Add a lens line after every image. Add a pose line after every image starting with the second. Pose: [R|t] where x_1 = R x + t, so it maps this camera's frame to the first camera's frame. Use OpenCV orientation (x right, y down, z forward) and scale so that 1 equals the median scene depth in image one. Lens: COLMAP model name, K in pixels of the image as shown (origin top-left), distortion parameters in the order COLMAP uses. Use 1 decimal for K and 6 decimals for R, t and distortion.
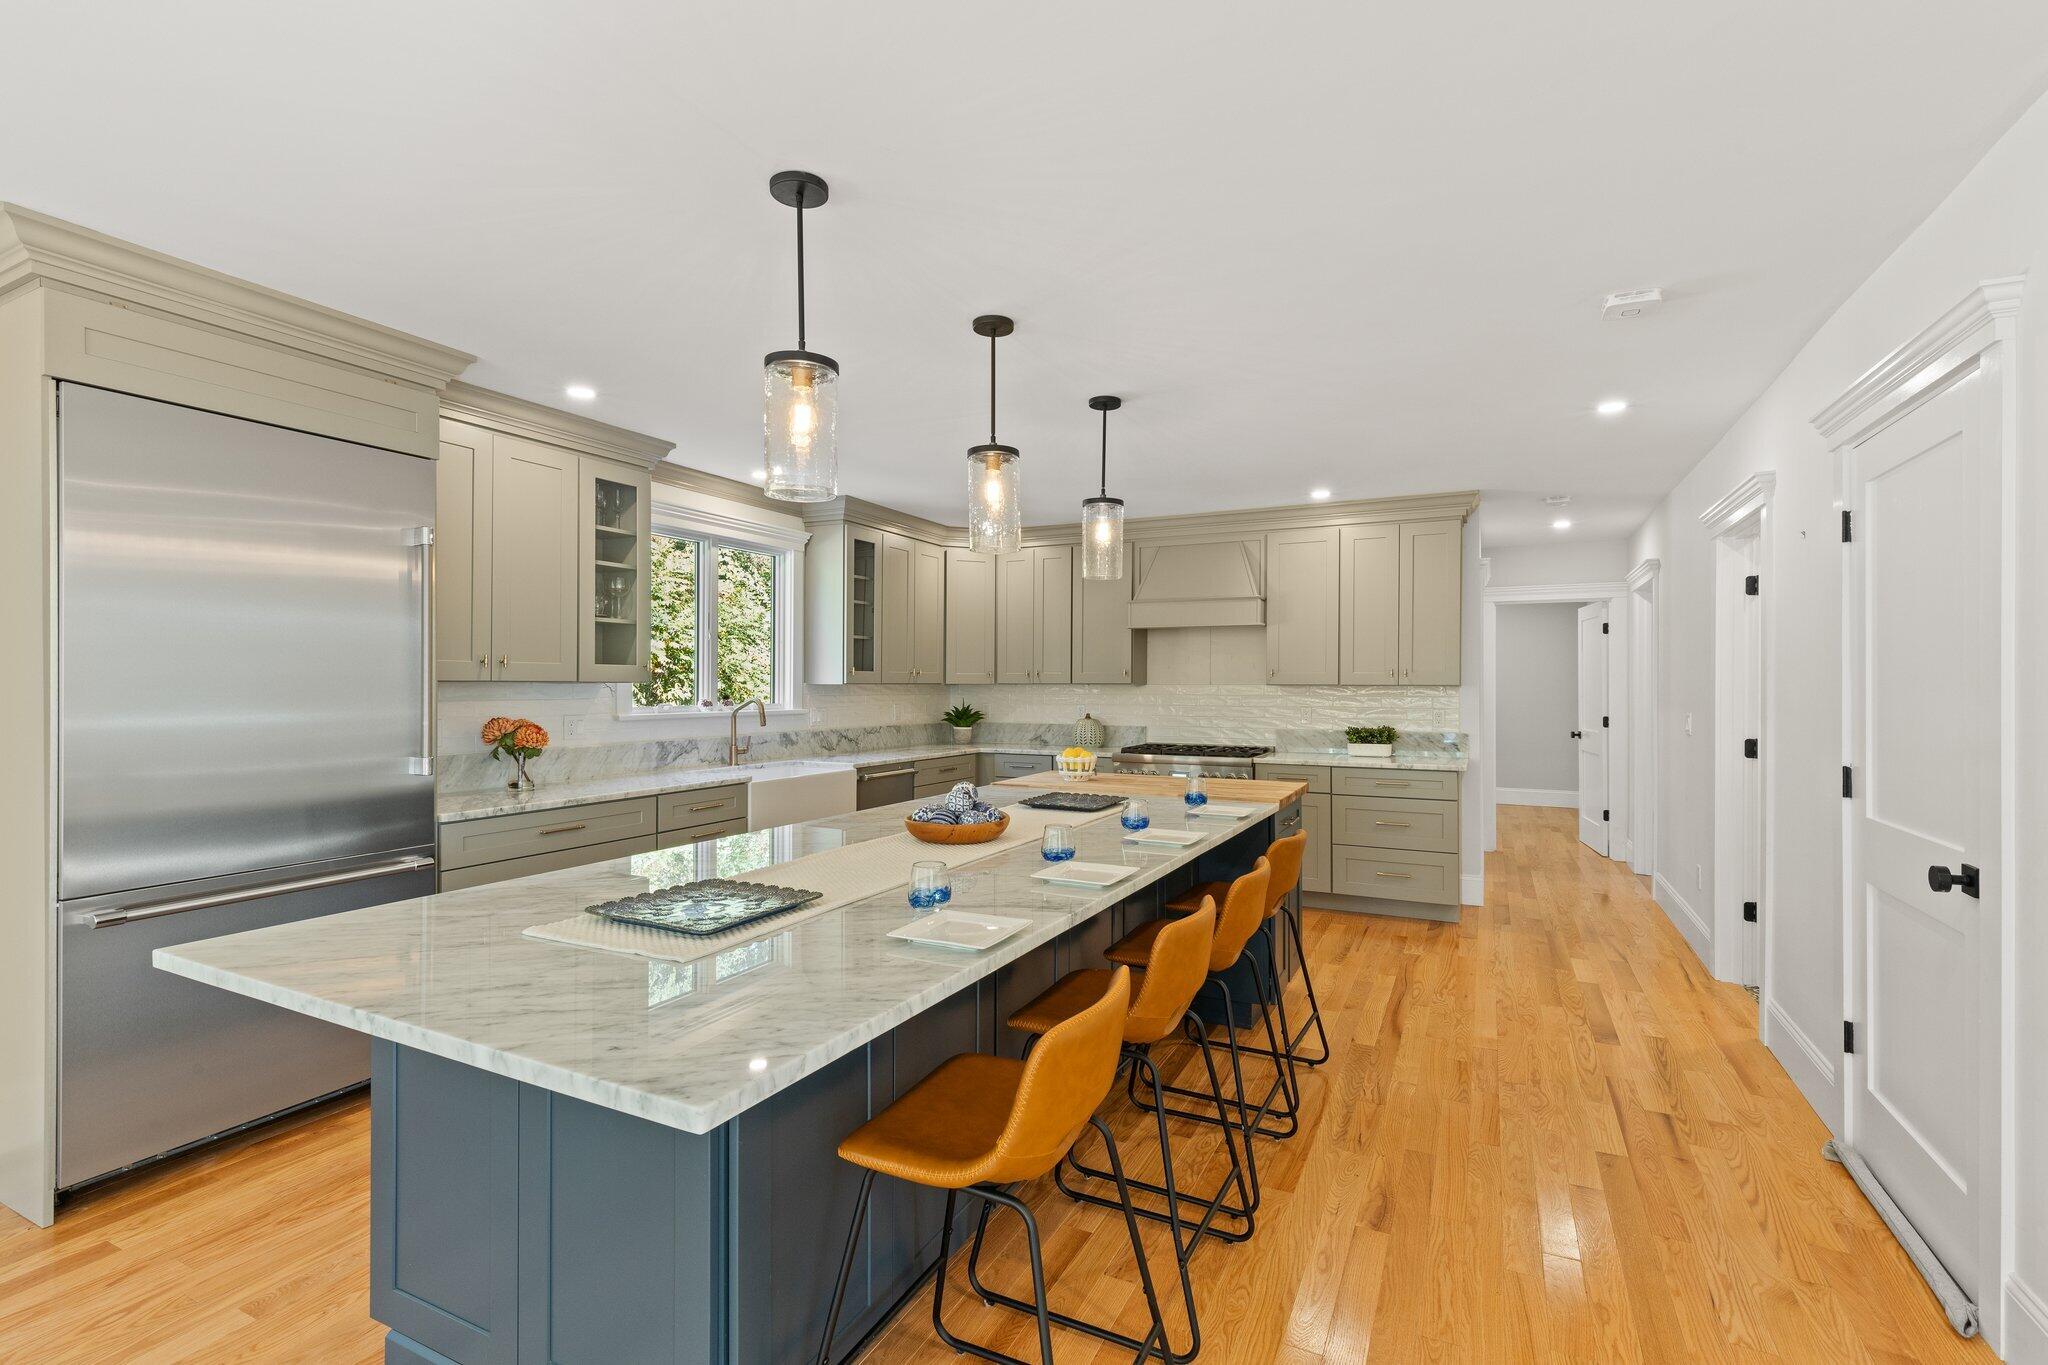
lens RADIAL K [[913.5, 0, 1035.4], [0, 913.5, 687.0], [0, 0, 1]] dist [0.009261, -0.001845]
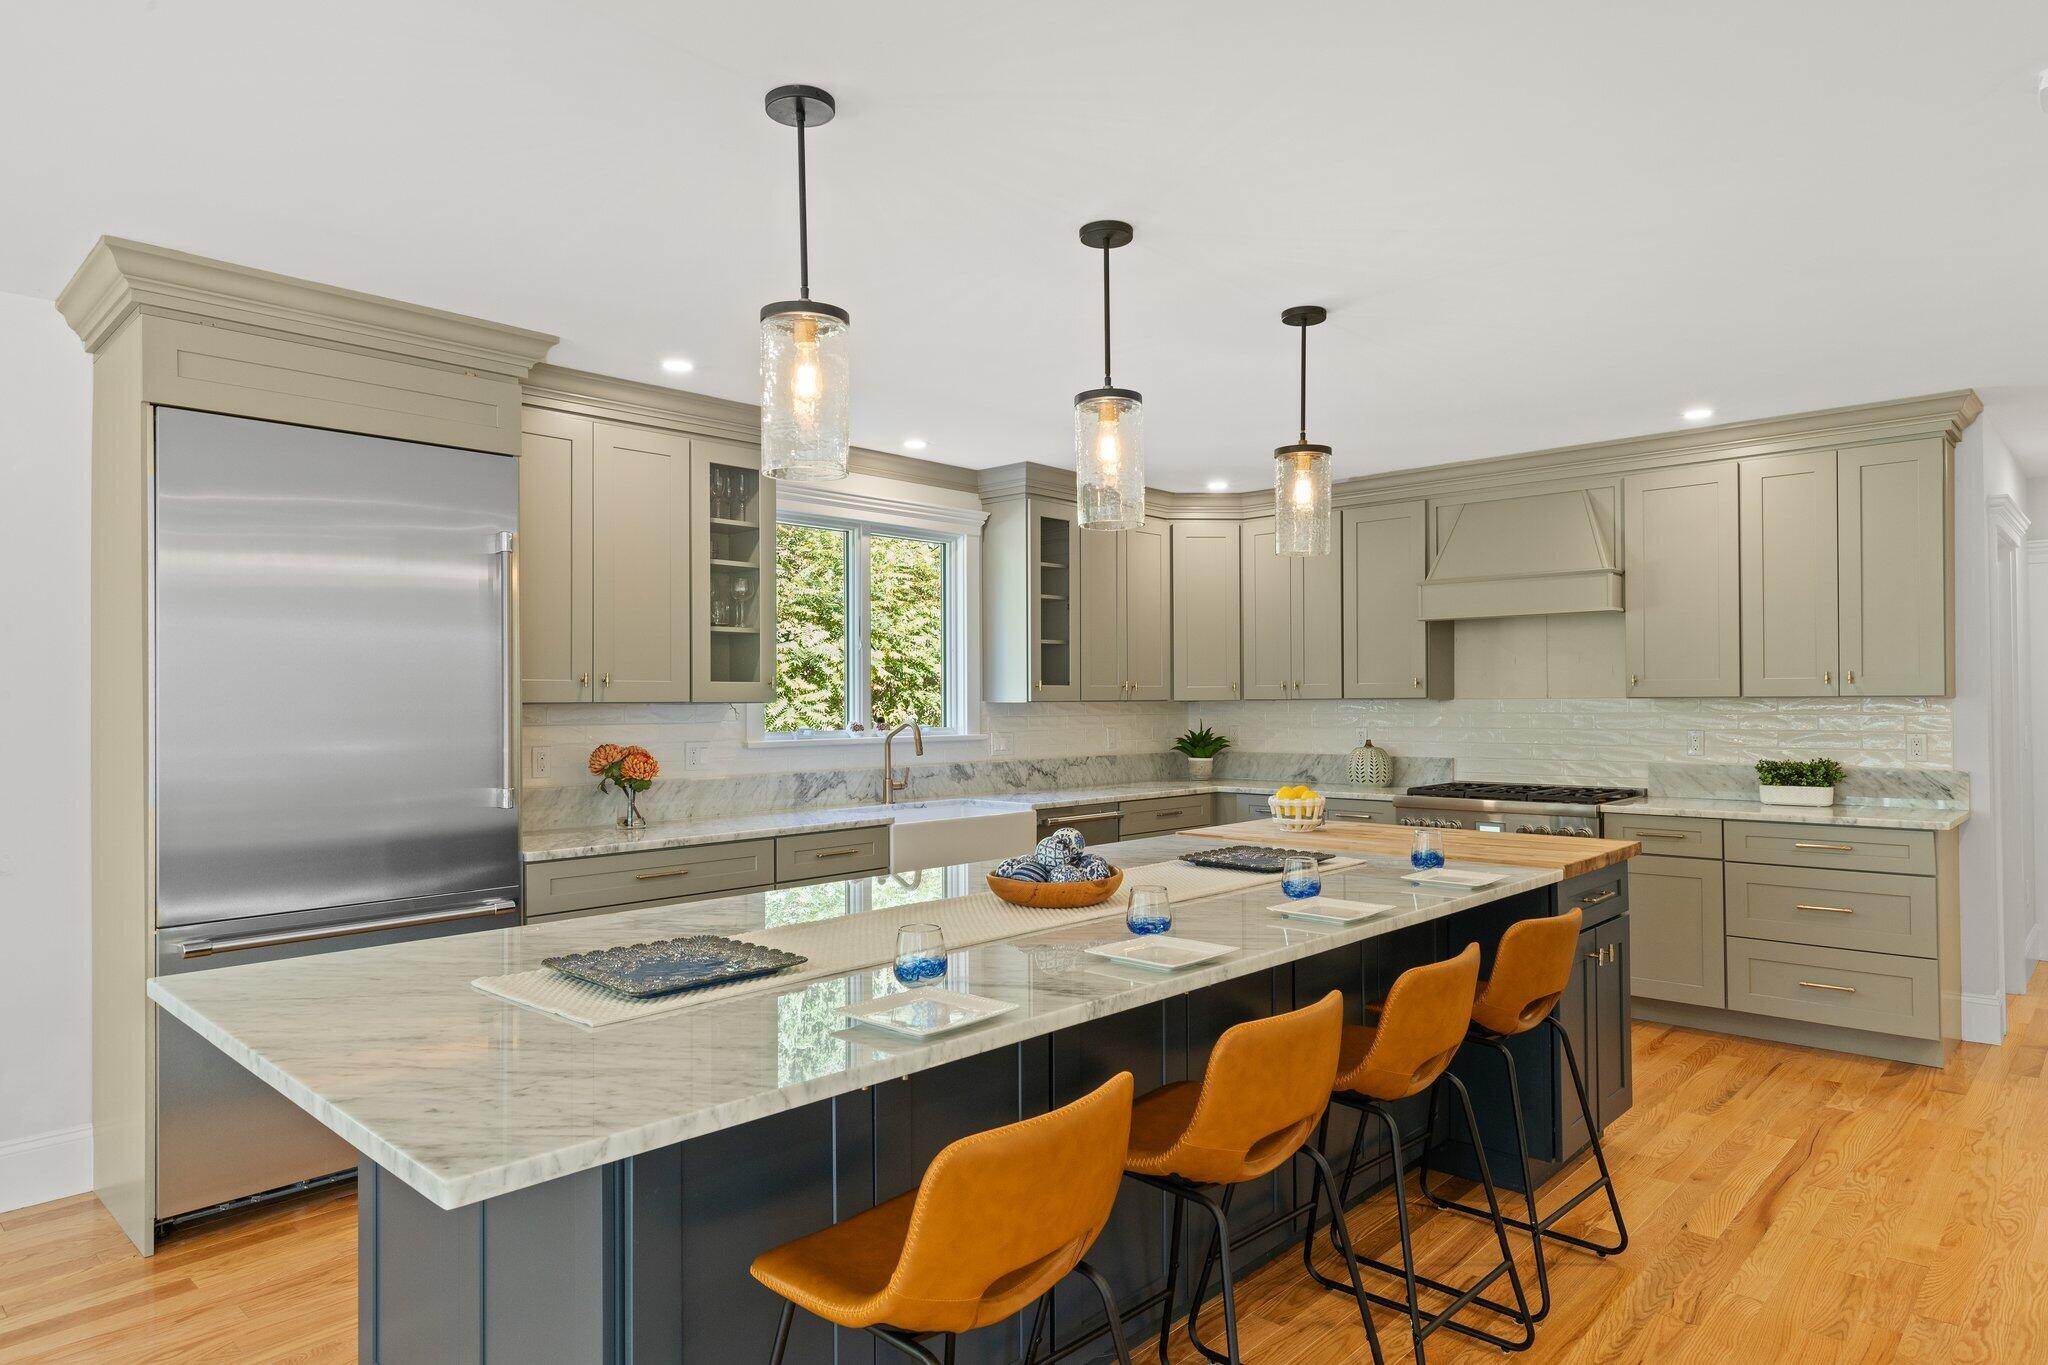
lens RADIAL K [[1214.9, 0, 1036.9], [0, 1214.9, 693.8], [0, 0, 1]] dist [0.005954, -0.002930]
pose [[0.958805, -0.010810, -0.283859, 0.093667], [0.008166, 0.999912, -0.010497, 0.000517], [0.283947, 0.007747, 0.958809, 0.004063]]
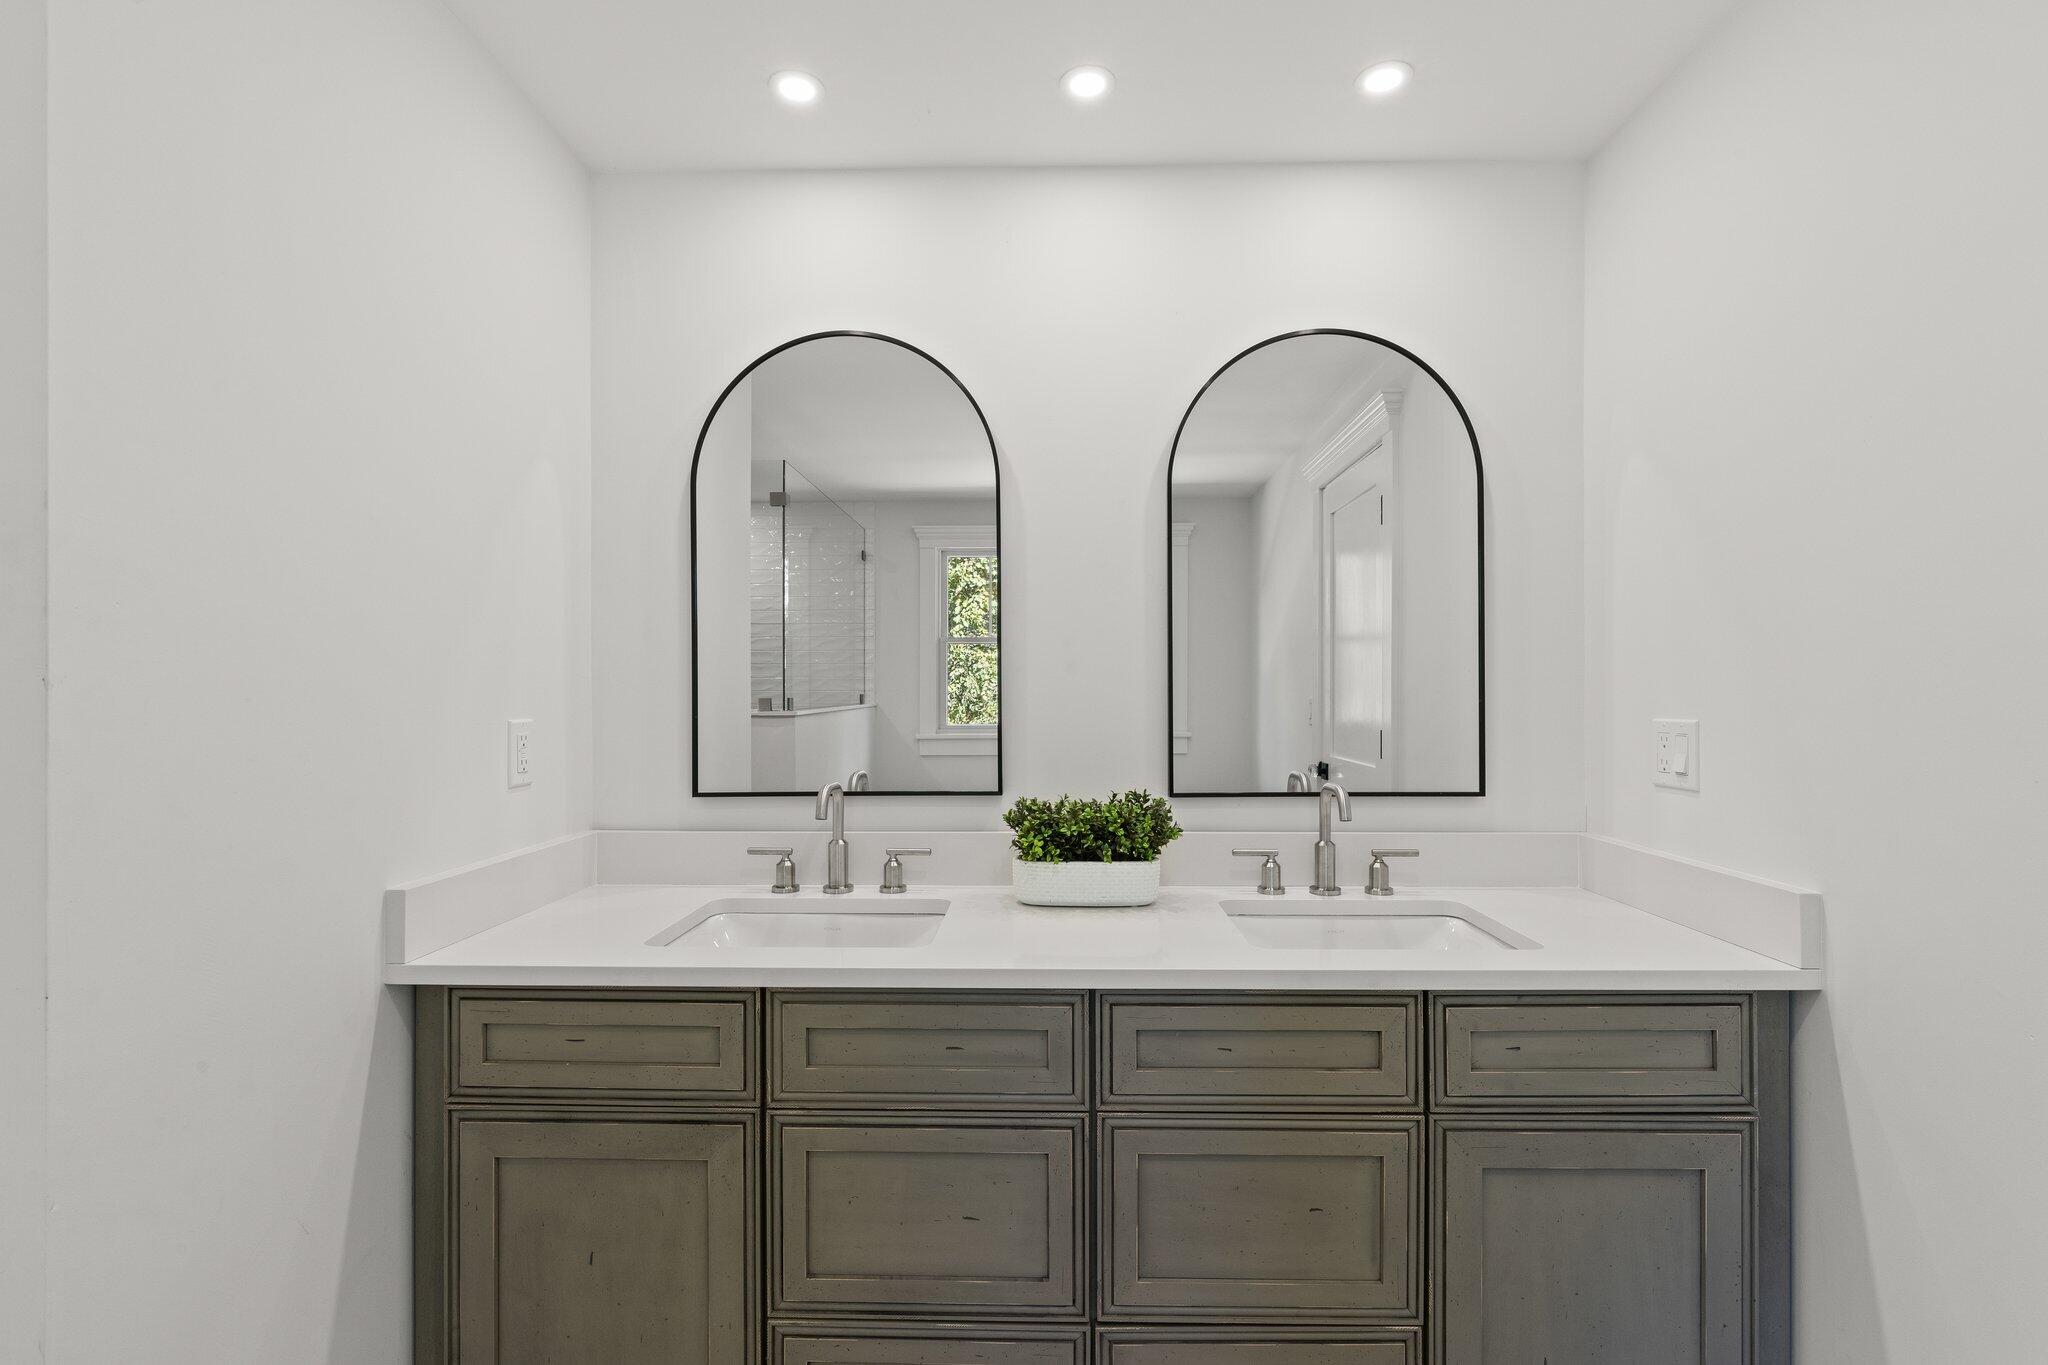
lens RADIAL K [[913.5, 0, 1022.1], [0, 913.5, 689.9], [0, 0, 1]] dist [0.009261, -0.001845]
pose [[0.910906, -0.000138, 0.412613, 0.238467], [0.001204, 0.999997, -0.002324, 0.011063], [-0.412611, 0.002614, 0.910903, 0.775179]]
